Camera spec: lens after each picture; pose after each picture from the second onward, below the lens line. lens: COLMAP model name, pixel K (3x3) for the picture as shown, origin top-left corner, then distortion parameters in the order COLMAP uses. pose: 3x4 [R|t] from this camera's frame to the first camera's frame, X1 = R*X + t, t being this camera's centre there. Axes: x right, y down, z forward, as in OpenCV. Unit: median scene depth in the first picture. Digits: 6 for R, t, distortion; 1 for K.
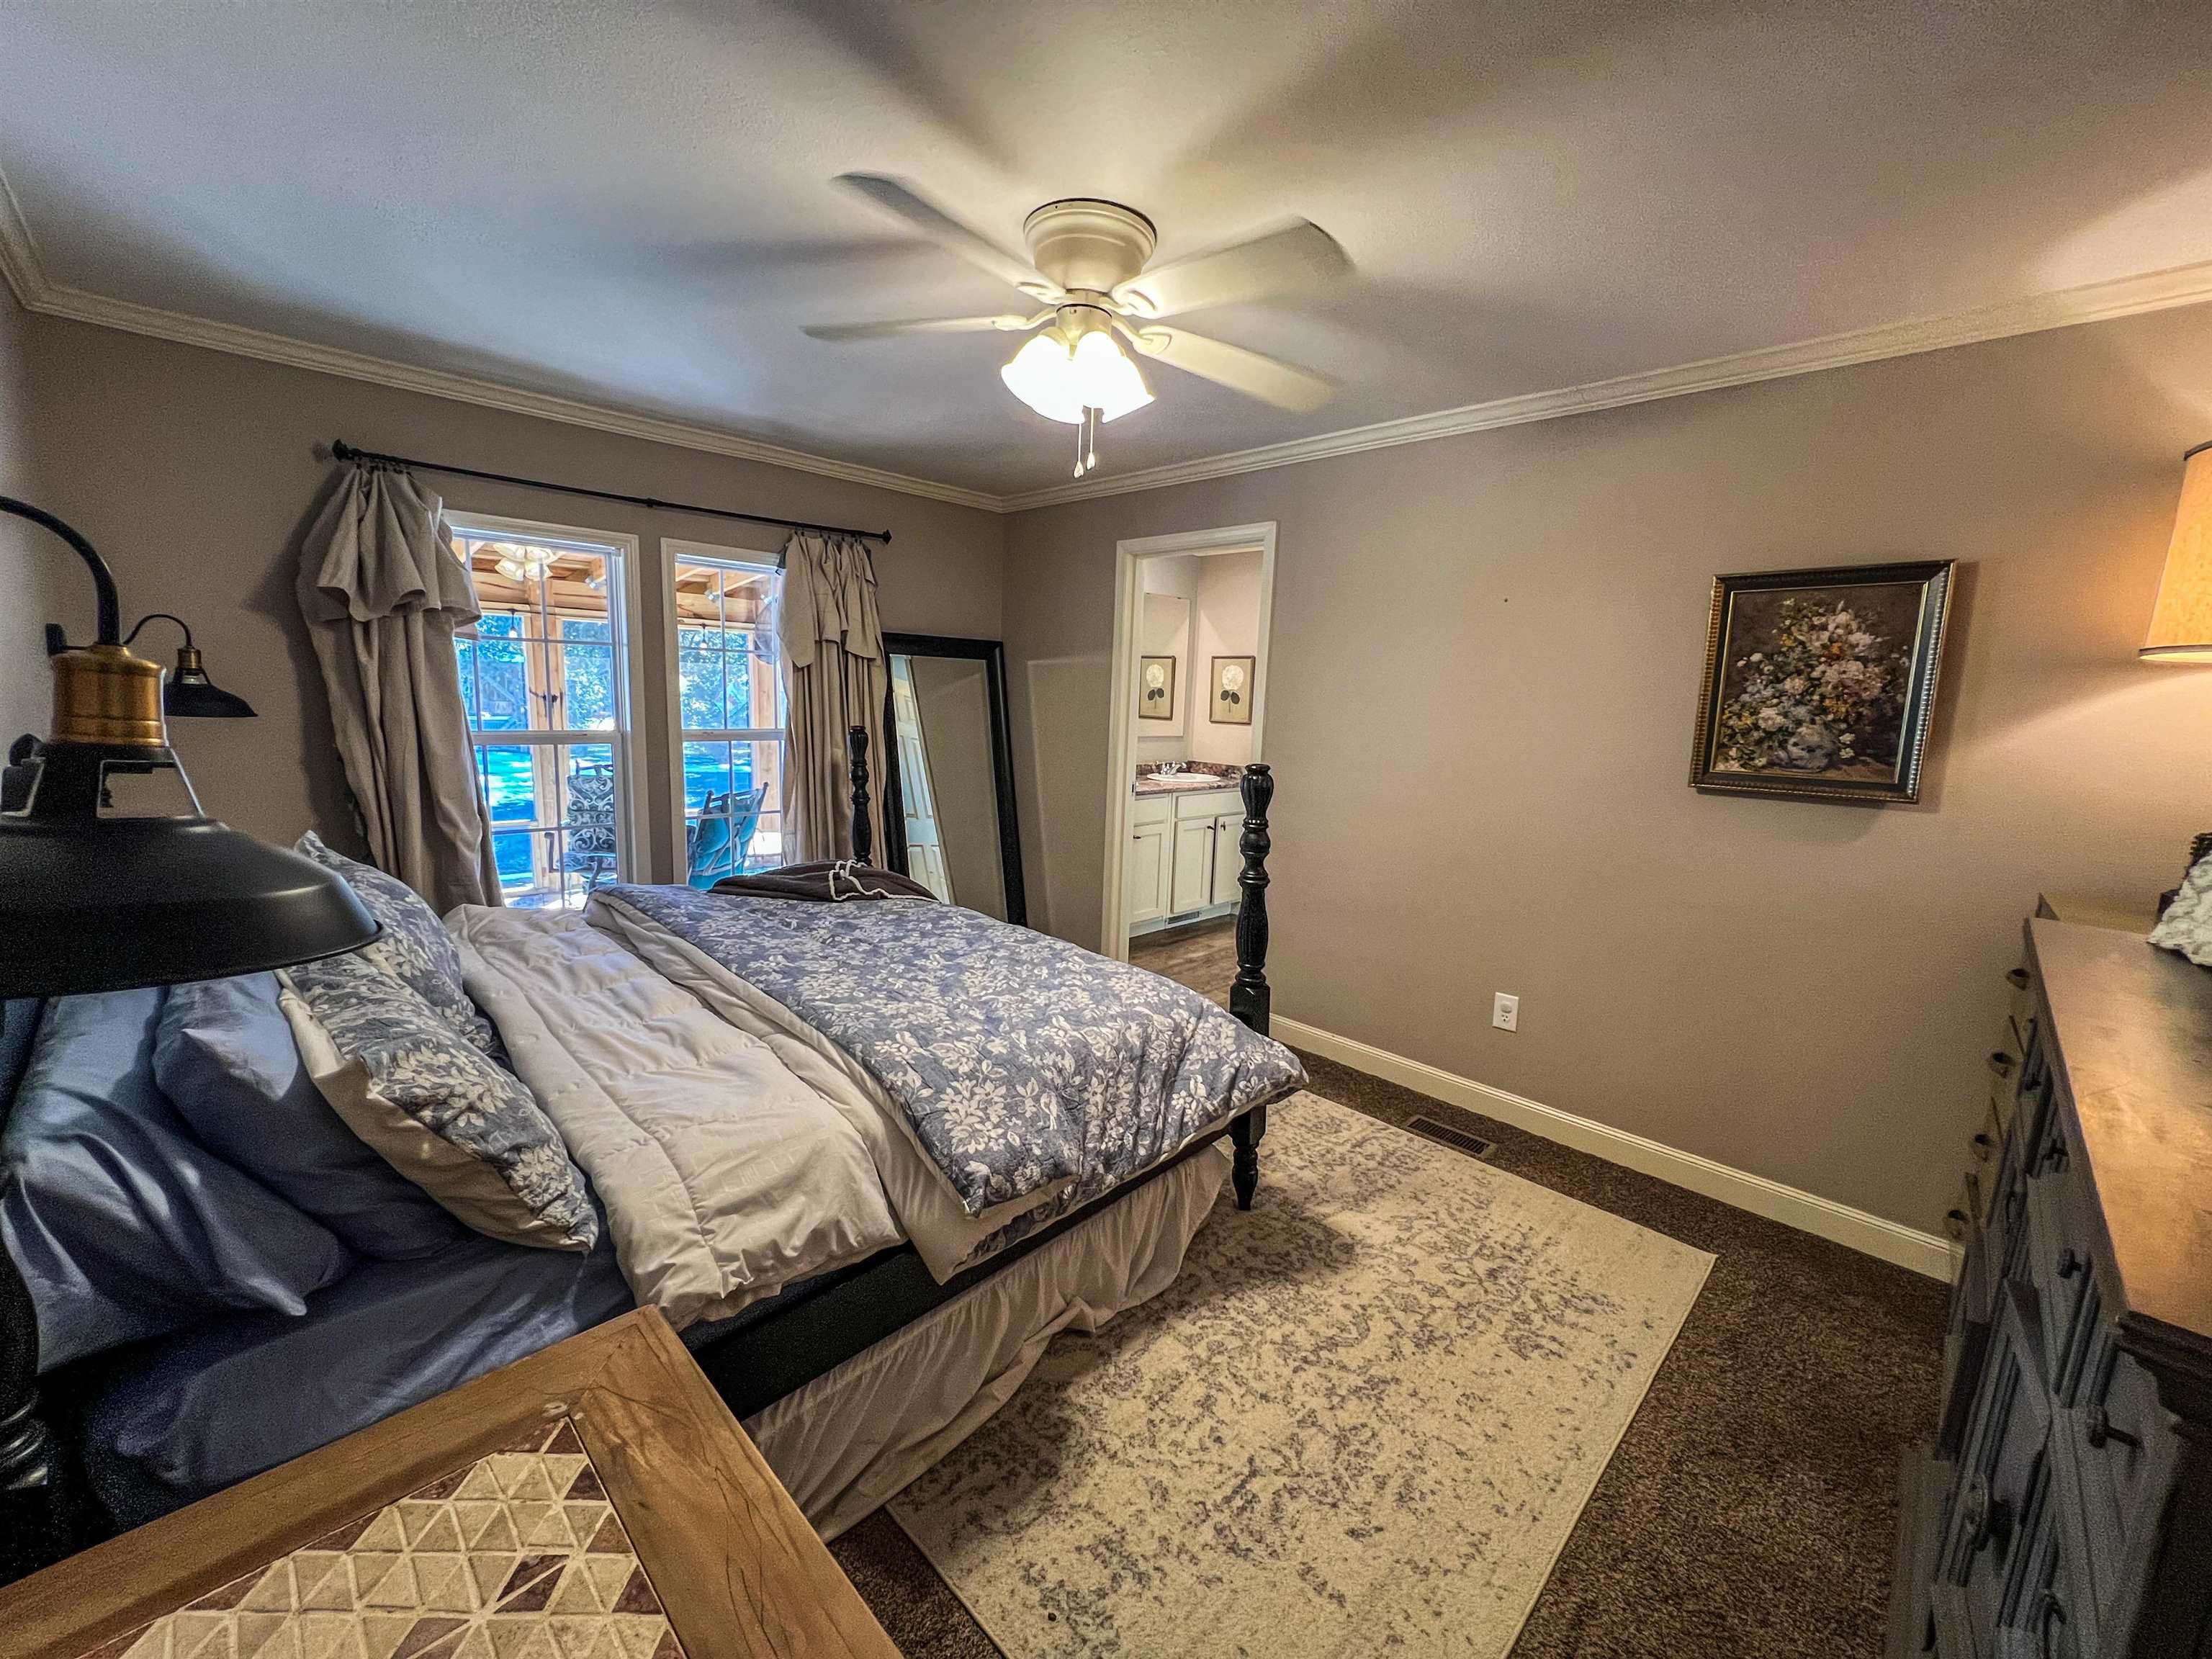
lens RADIAL K [[880.0, 0, 1111.7], [0, 880.0, 827.0], [0, 0, 1]] dist [-0.003184, 0.000439]
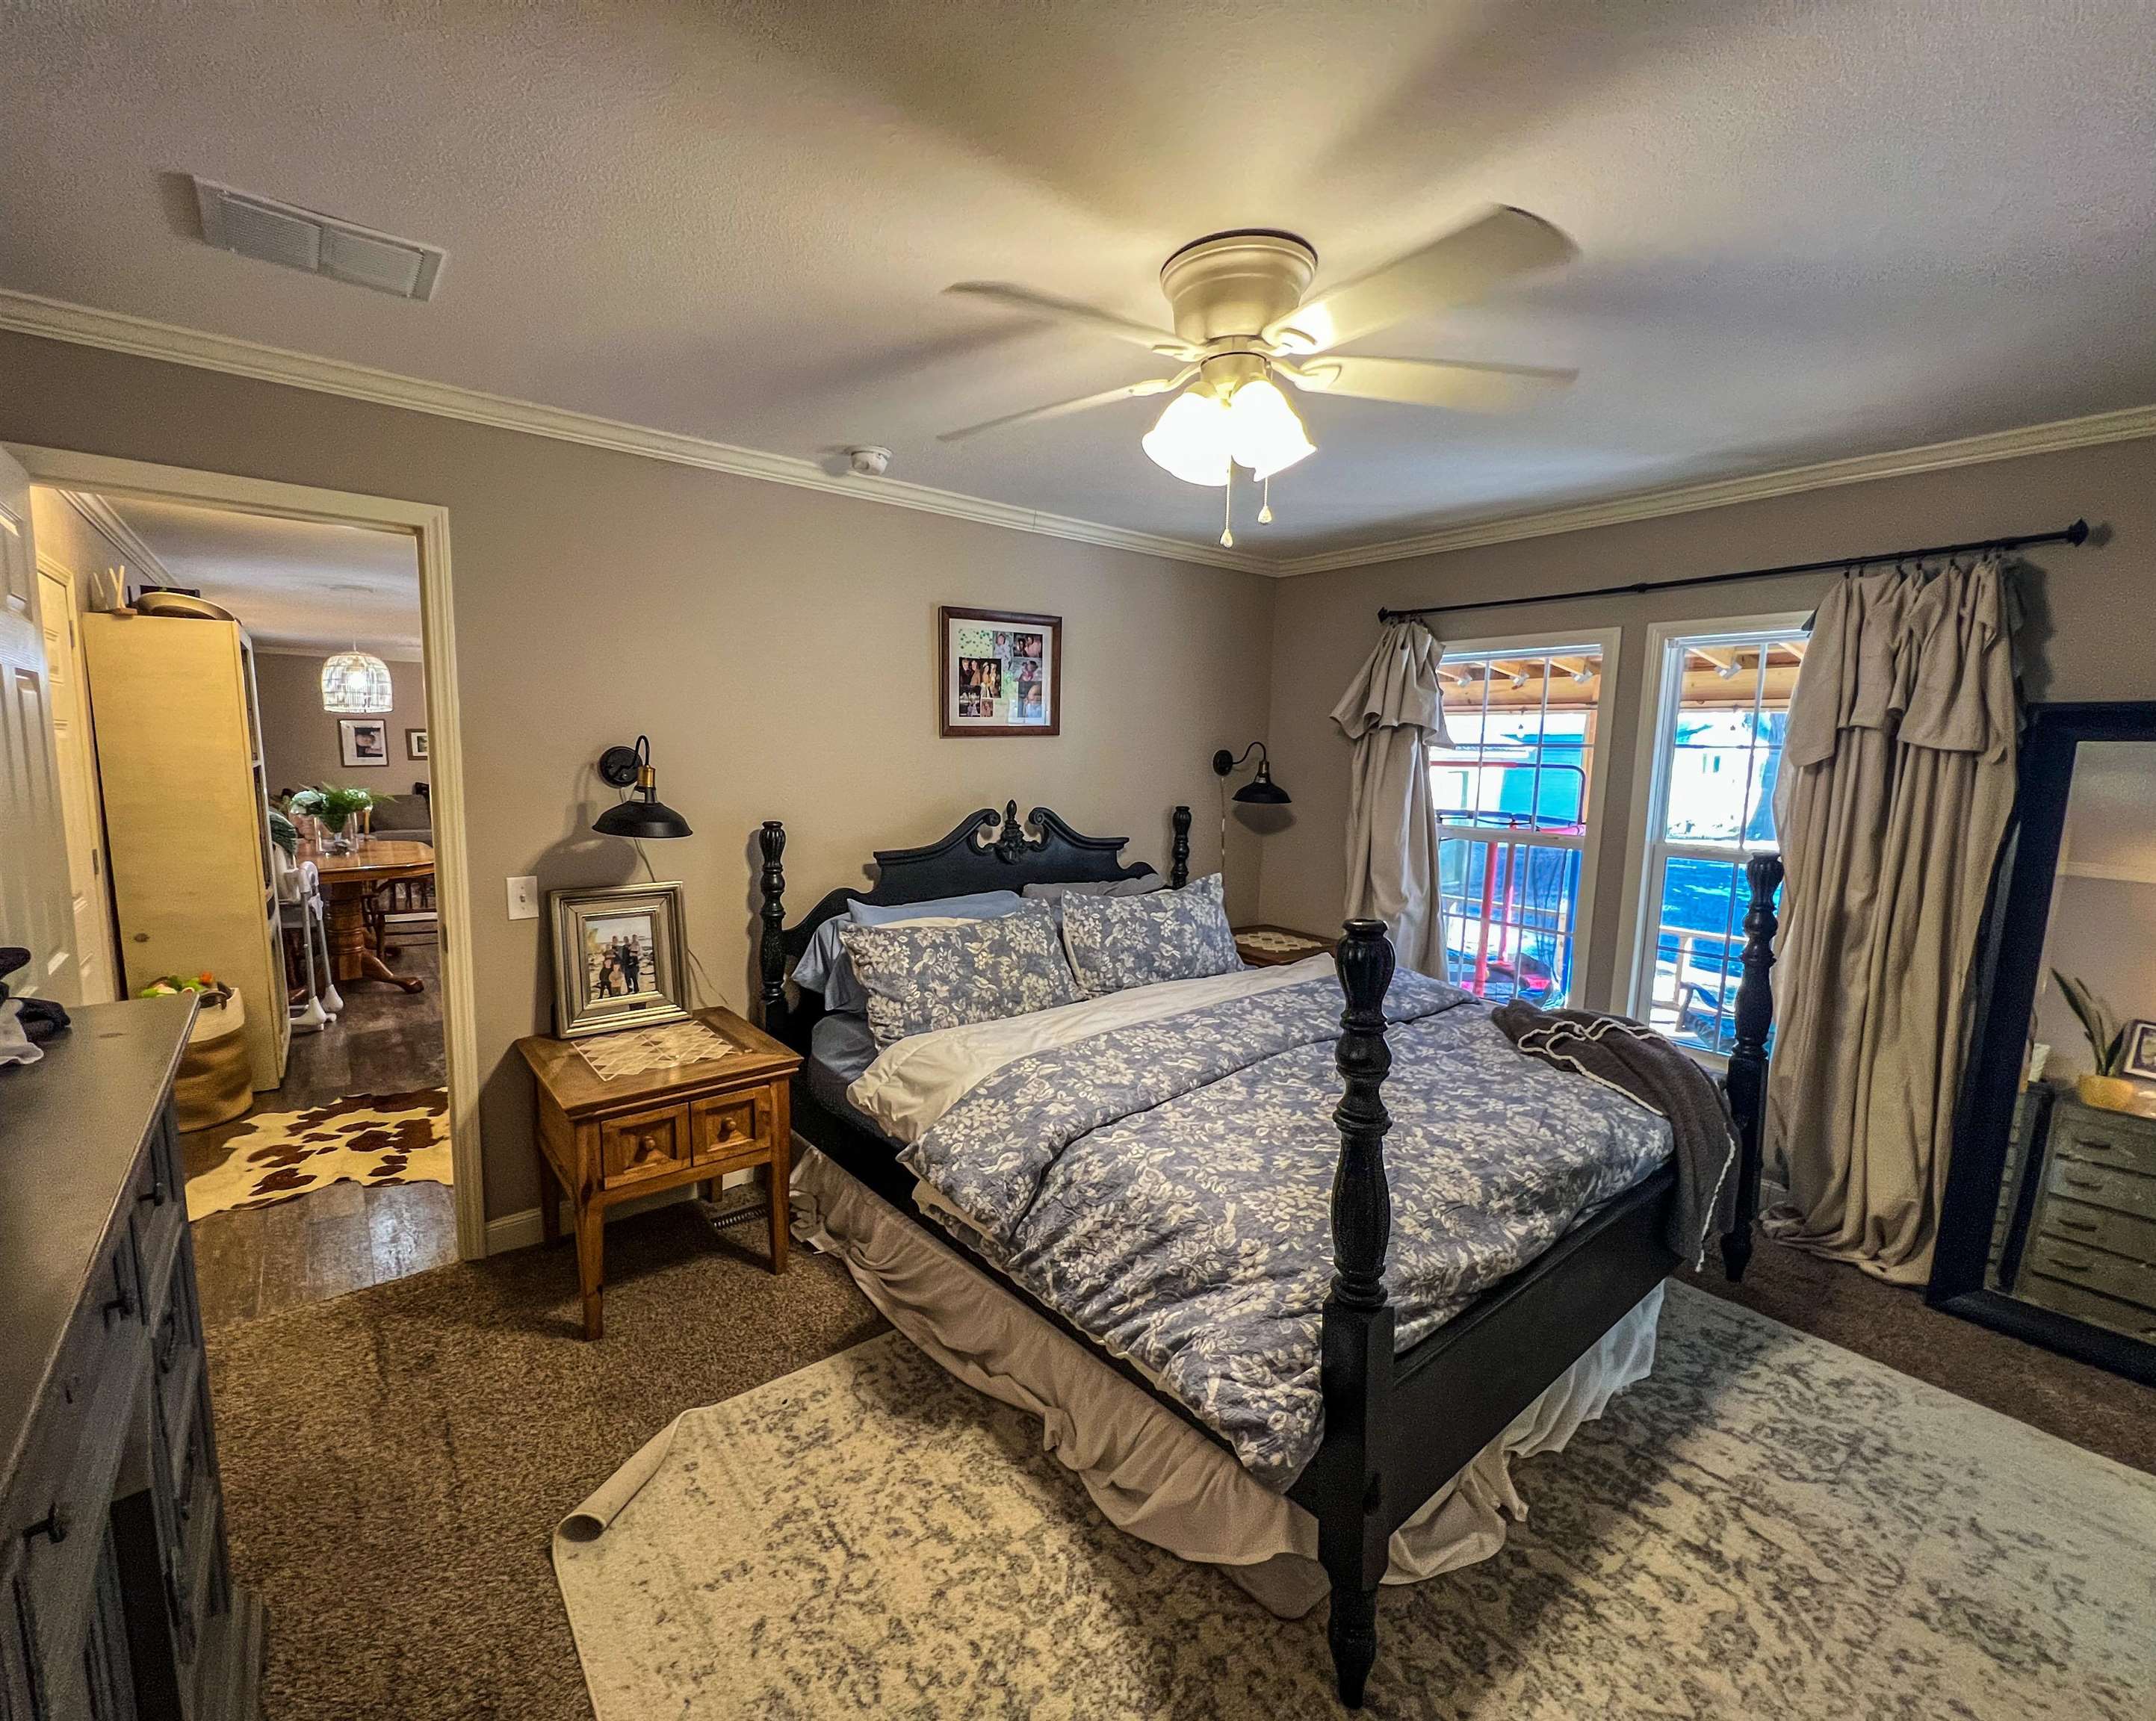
lens RADIAL K [[916.2, 0, 998.5], [0, 916.2, 854.4], [0, 0, 1]] dist [-0.000232, -0.000144]
pose [[-0.146366, 0.080266, -0.985969, 0.933177], [-0.173528, 0.979165, 0.105472, -0.159791], [0.973892, 0.186531, -0.129388, 0.971108]]
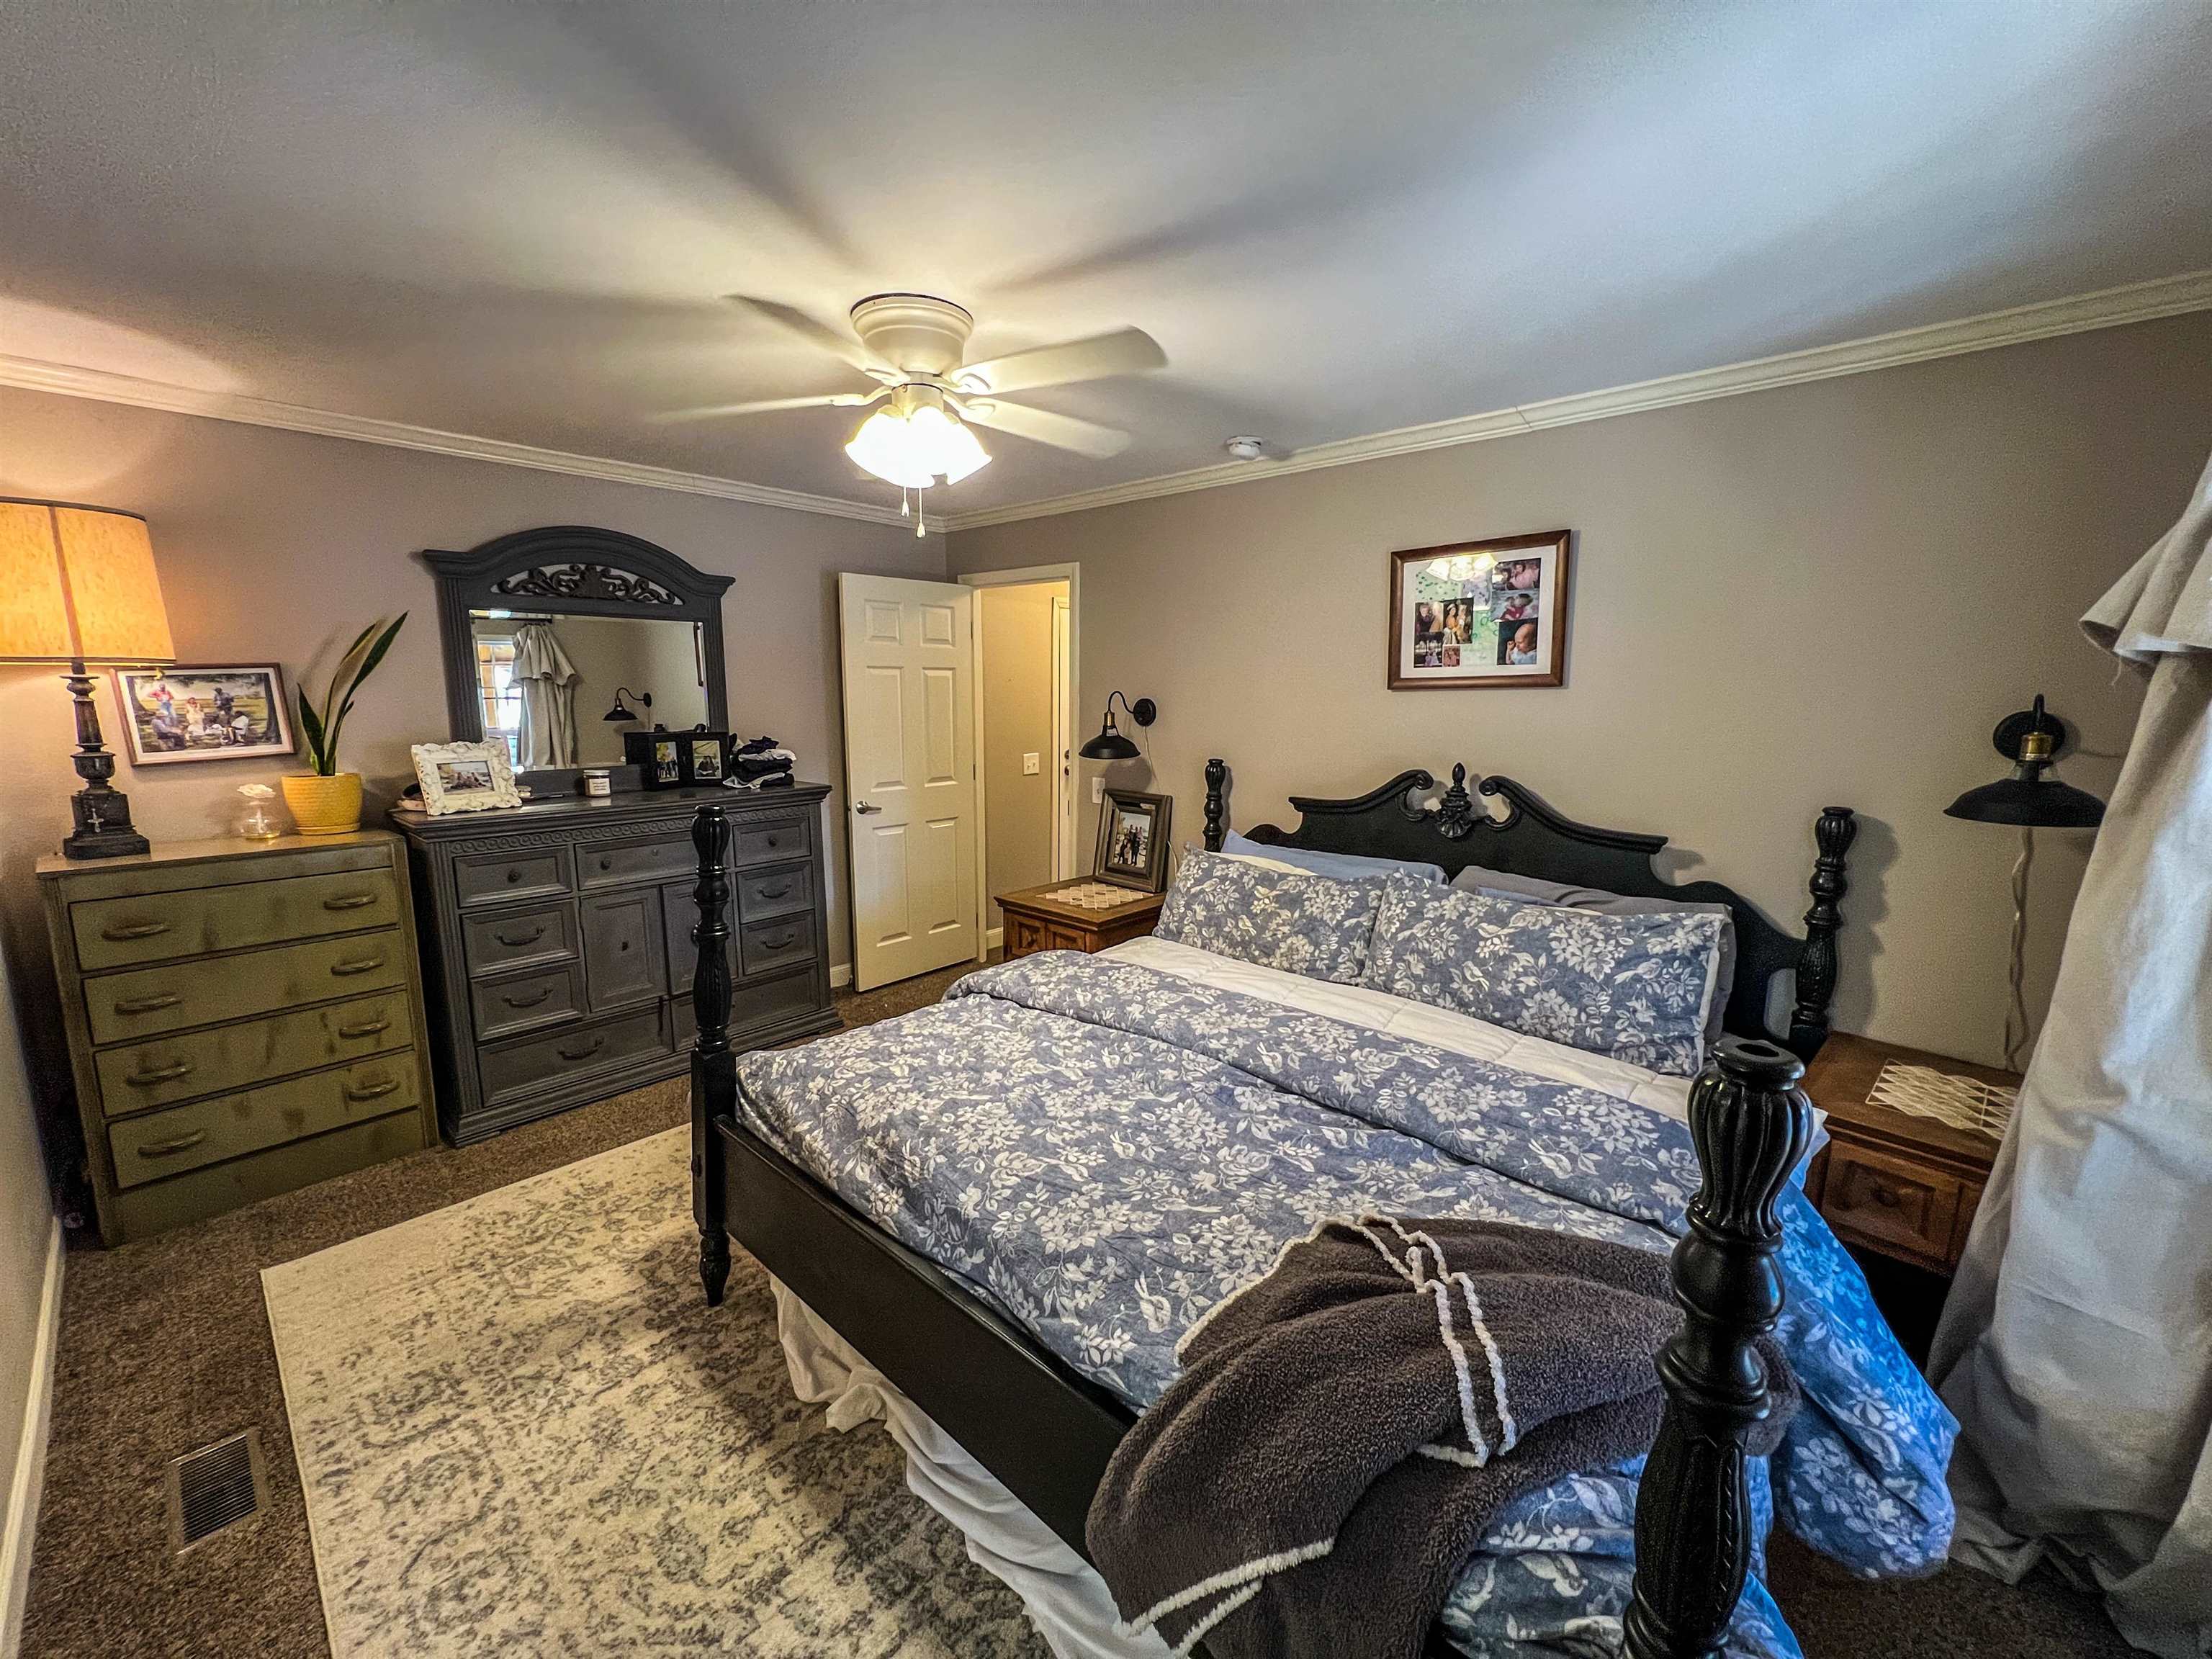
lens RADIAL K [[880.0, 0, 1106.6], [0, 880.0, 827.2], [0, 0, 1]] dist [-0.003184, 0.000439]
pose [[-0.998261, -0.038213, -0.044895, -0.240673], [-0.050195, 0.950310, 0.307231, -0.409669], [0.030924, 0.308951, -0.950575, 2.204532]]
